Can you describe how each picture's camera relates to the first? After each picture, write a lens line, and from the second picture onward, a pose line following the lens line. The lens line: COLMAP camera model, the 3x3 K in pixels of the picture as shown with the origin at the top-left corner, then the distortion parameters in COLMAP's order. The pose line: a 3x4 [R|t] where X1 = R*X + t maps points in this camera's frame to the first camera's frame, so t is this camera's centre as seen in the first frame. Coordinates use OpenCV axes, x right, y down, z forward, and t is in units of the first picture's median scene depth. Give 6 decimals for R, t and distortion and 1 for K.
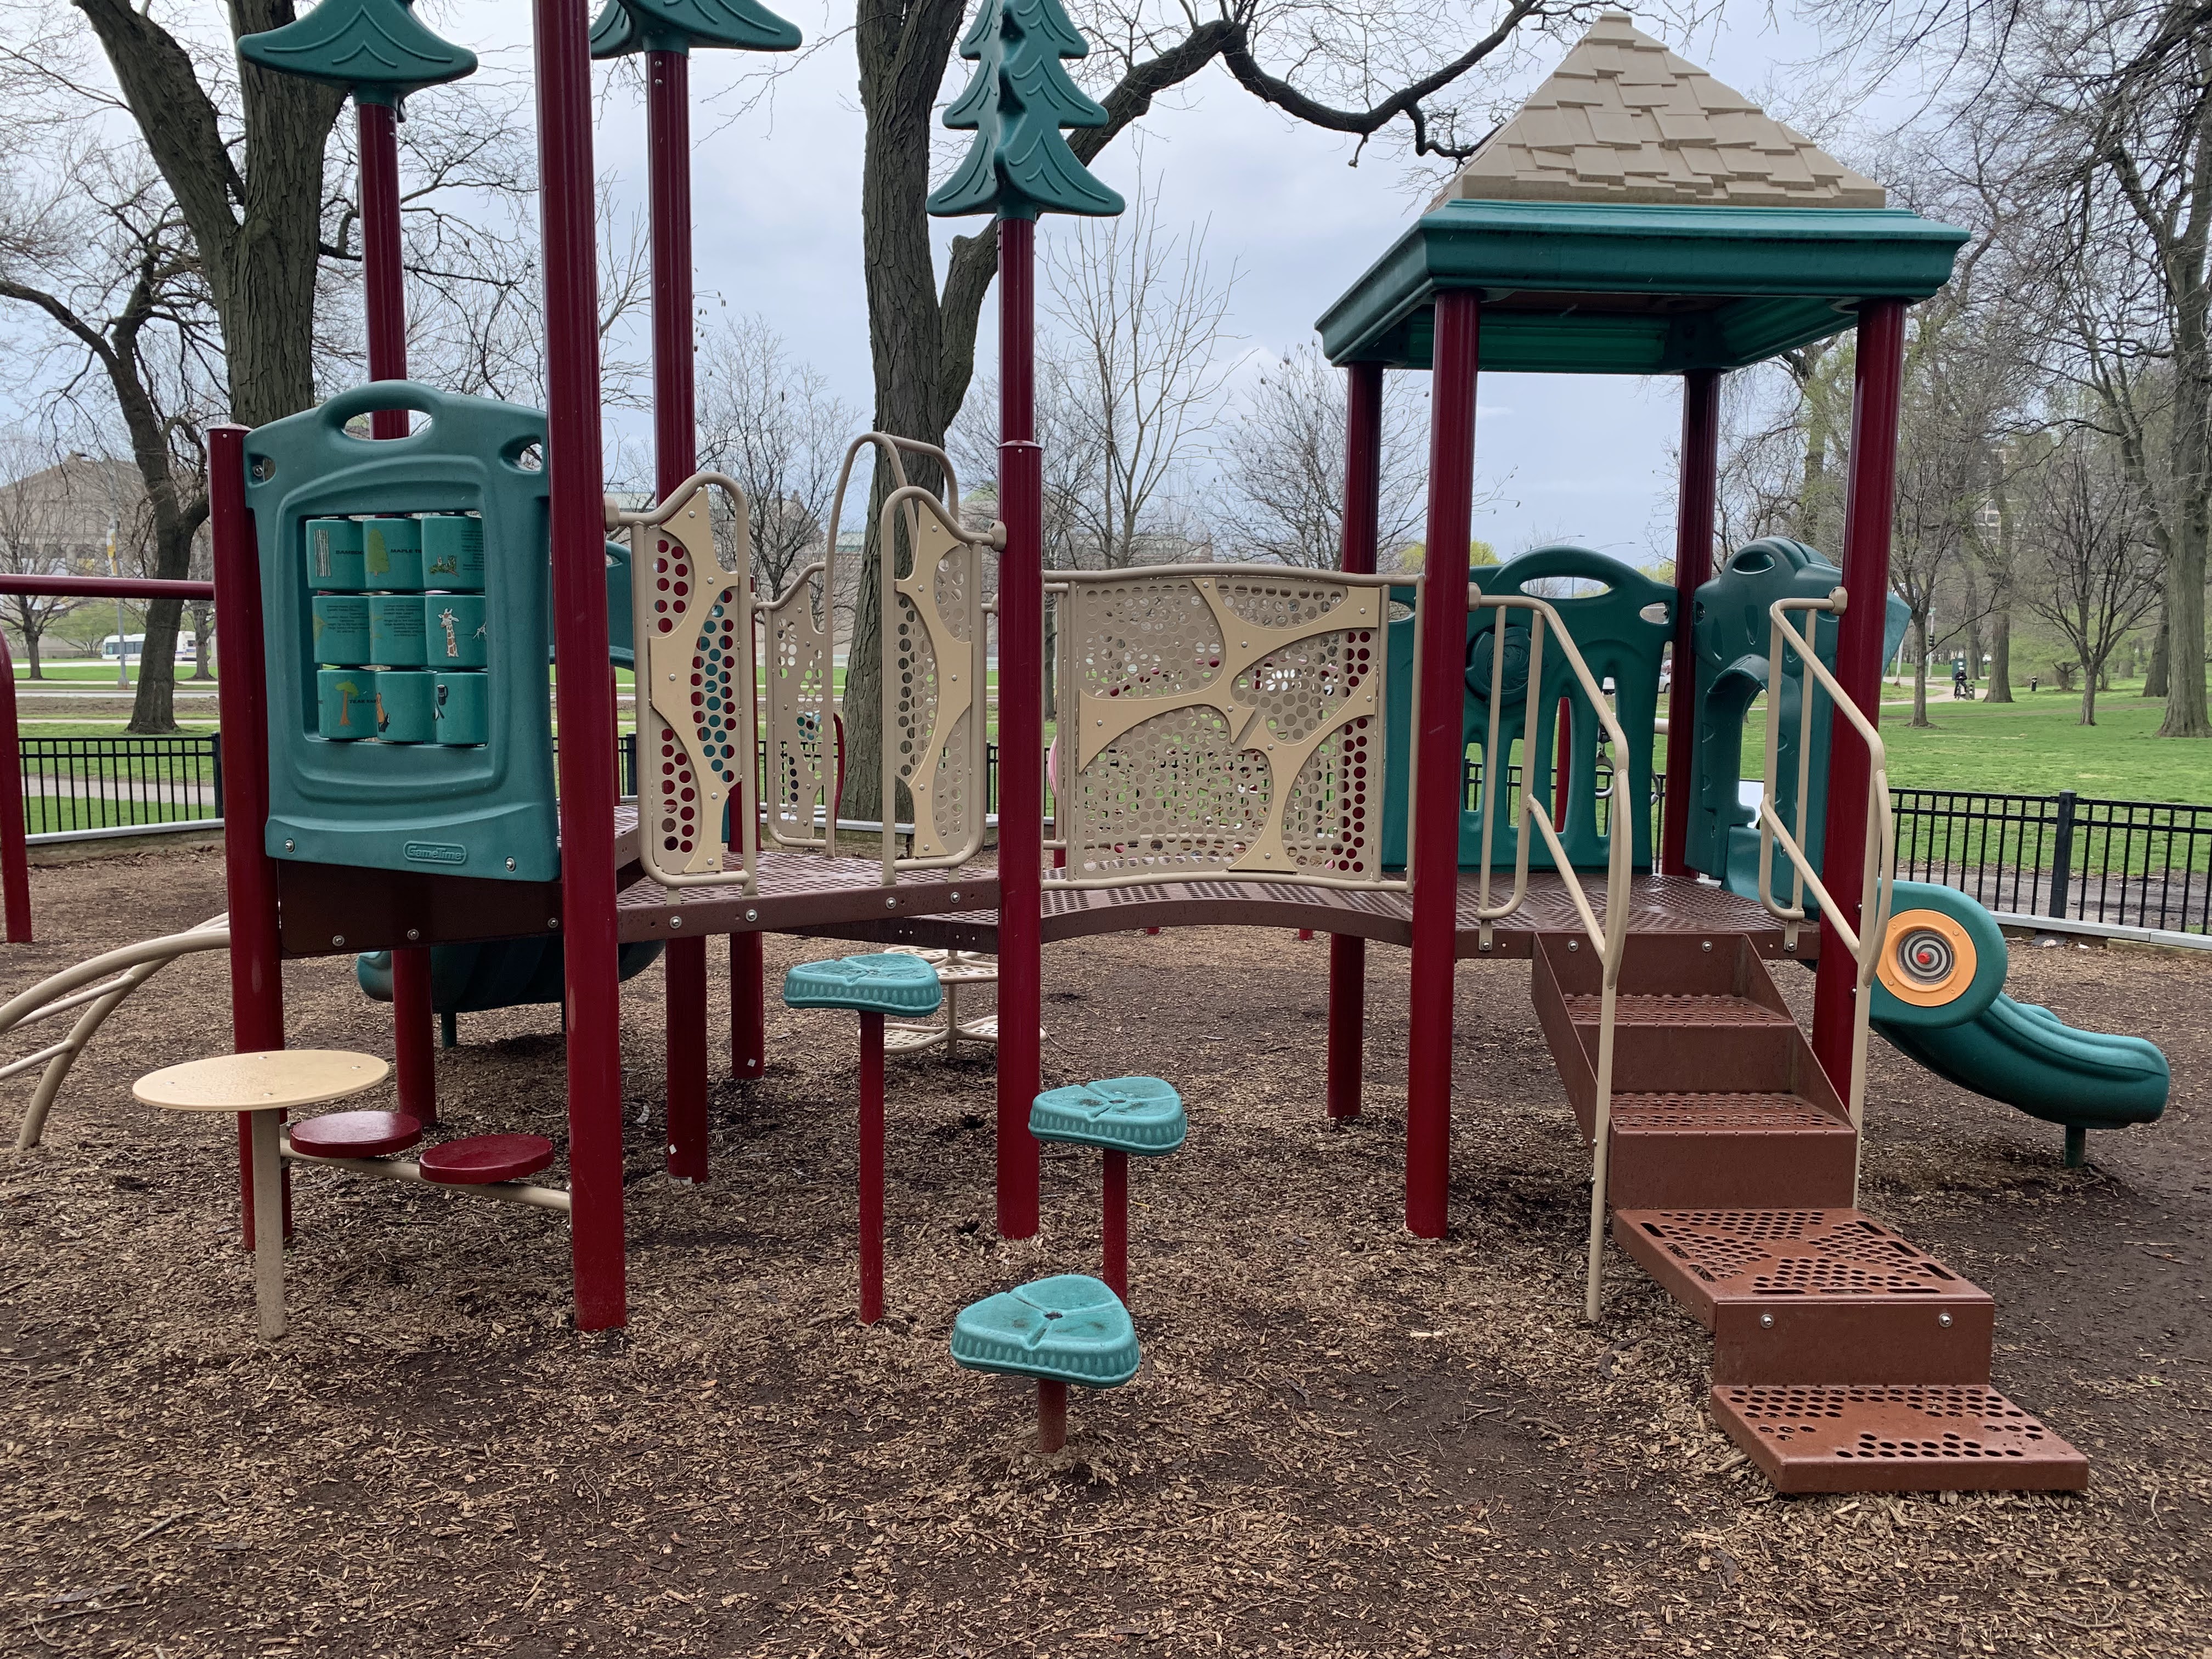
lens RADIAL K [[1636.9, 0, 1106.0], [0, 1636.9, 824.6], [0, 0, 1]] dist [0.000633, 0.003712]
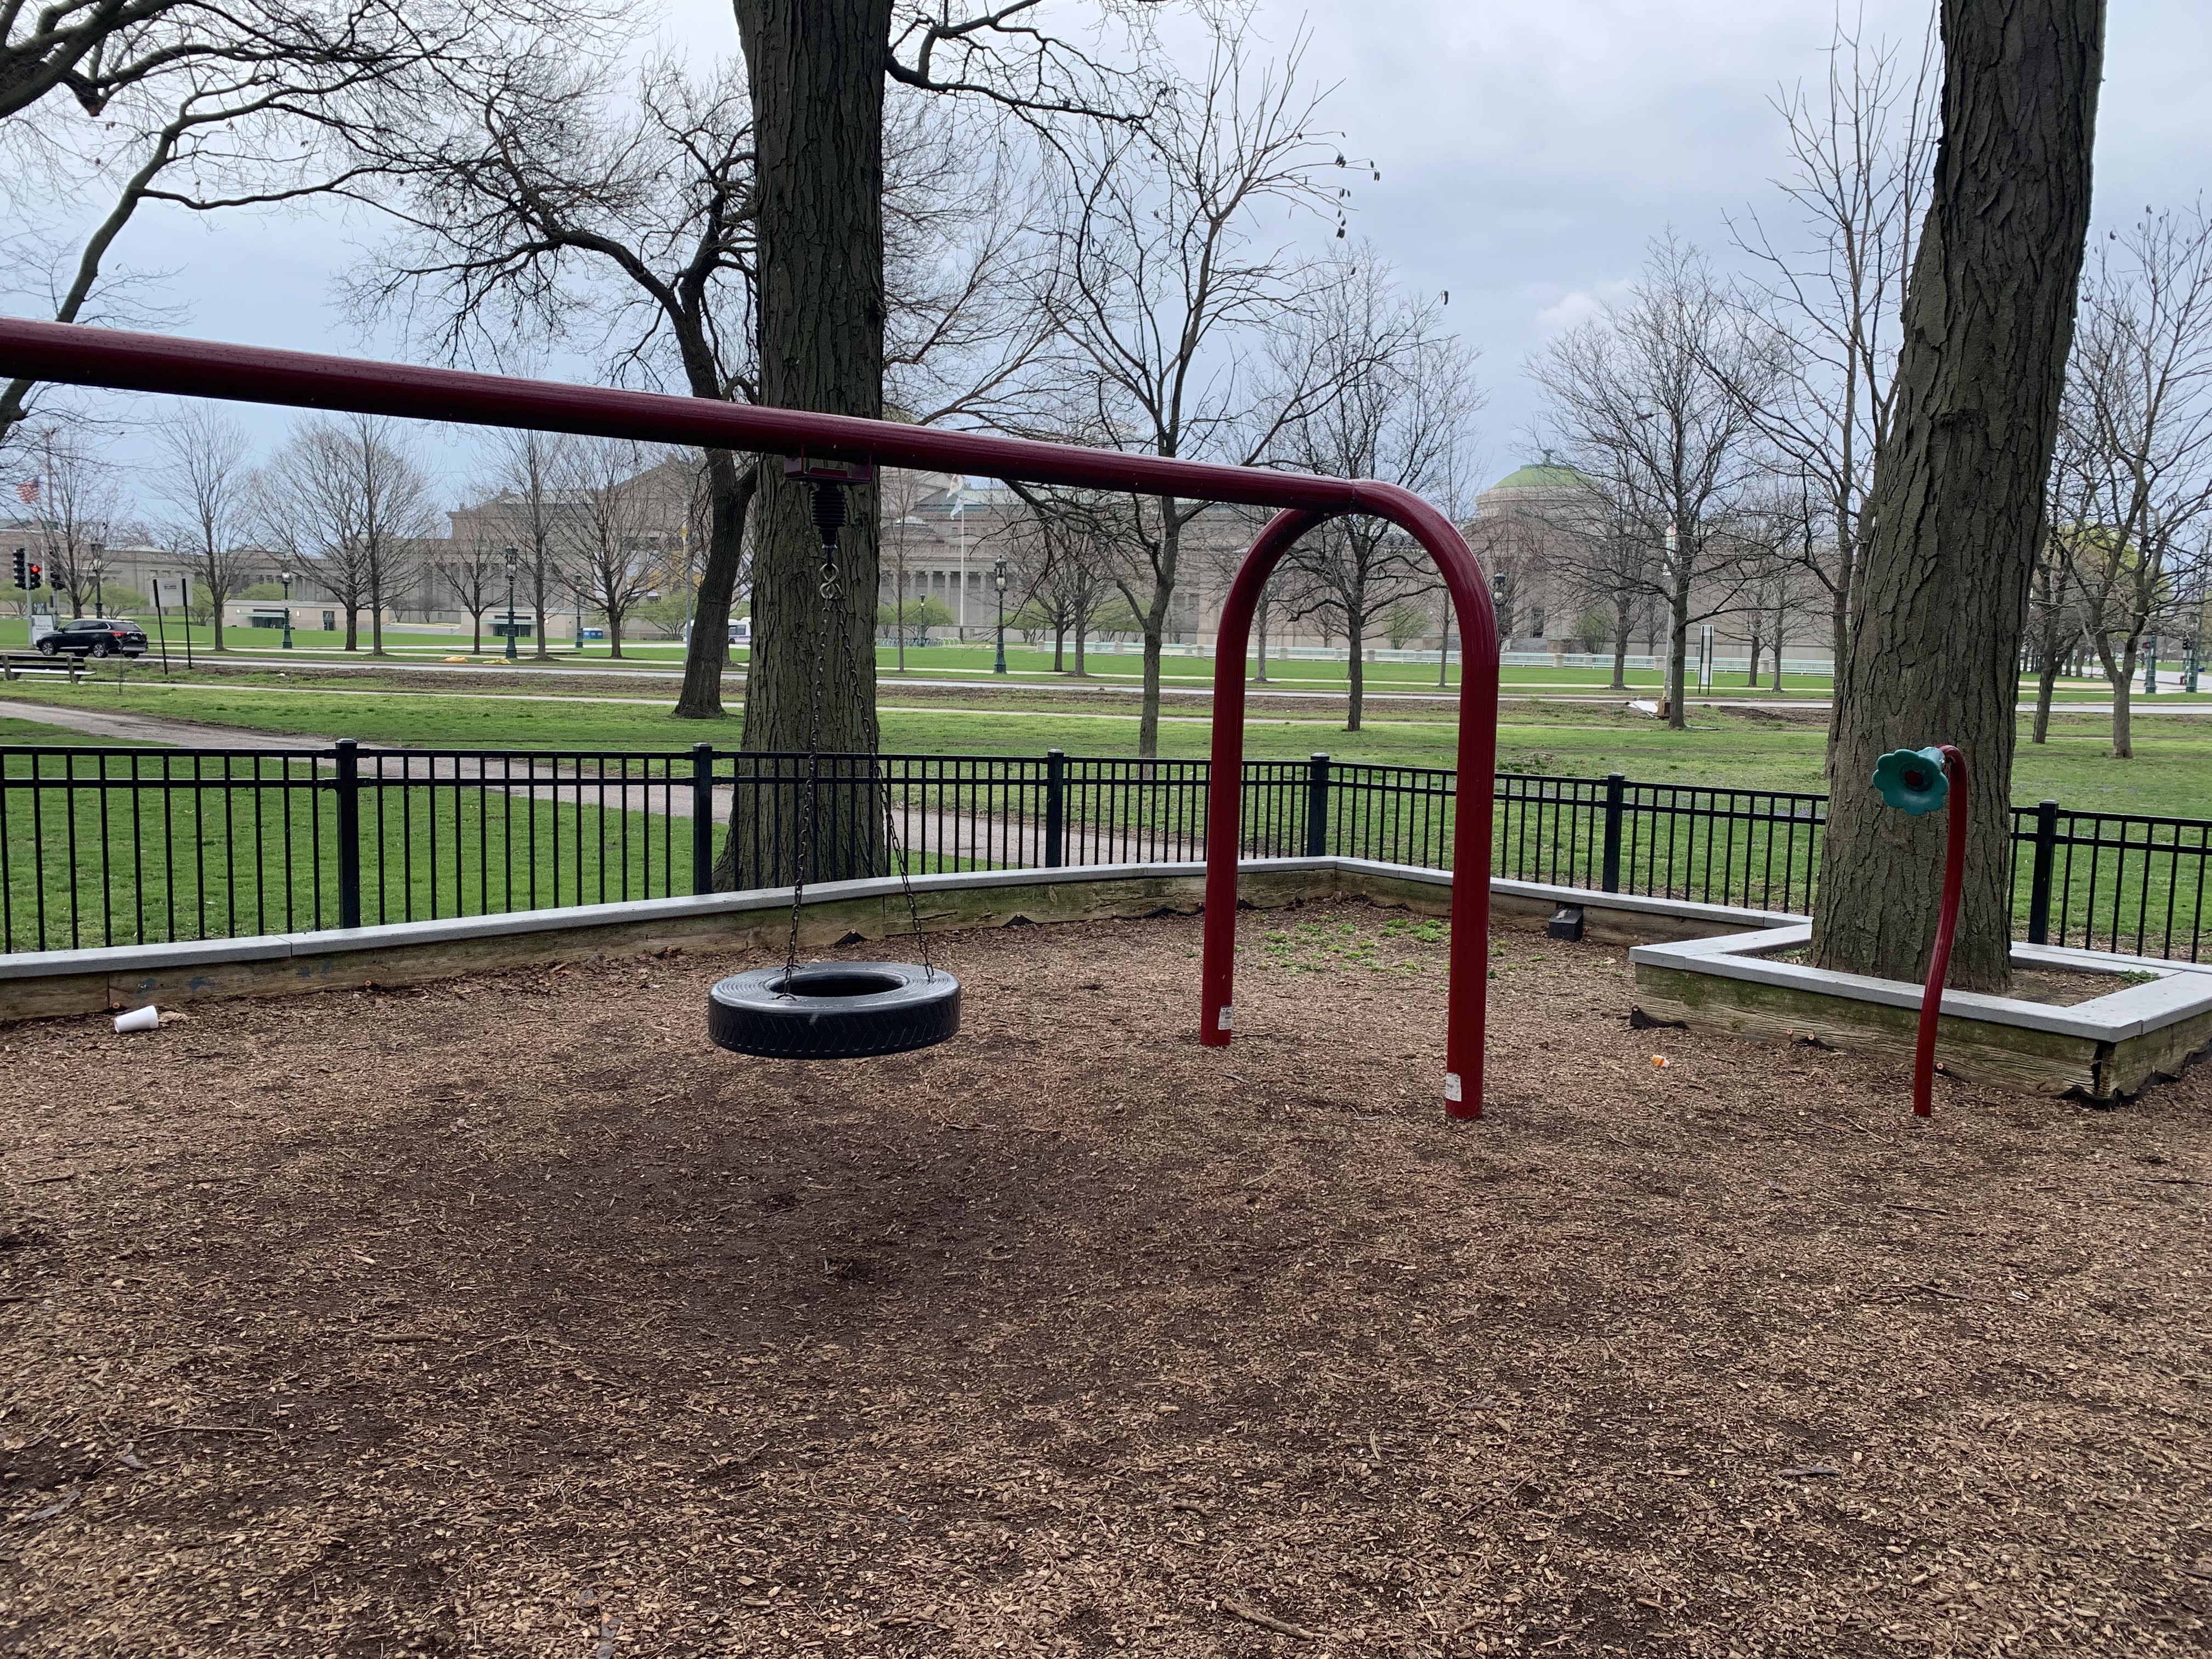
lens RADIAL K [[1636.9, 0, 1106.7], [0, 1636.9, 836.1], [0, 0, 1]] dist [0.000633, 0.003712]
pose [[0.955028, 0.053408, -0.291666, -0.089578], [-0.051131, 0.998573, 0.015429, -0.015230], [0.292073, 0.000178, 0.956396, 0.185726]]
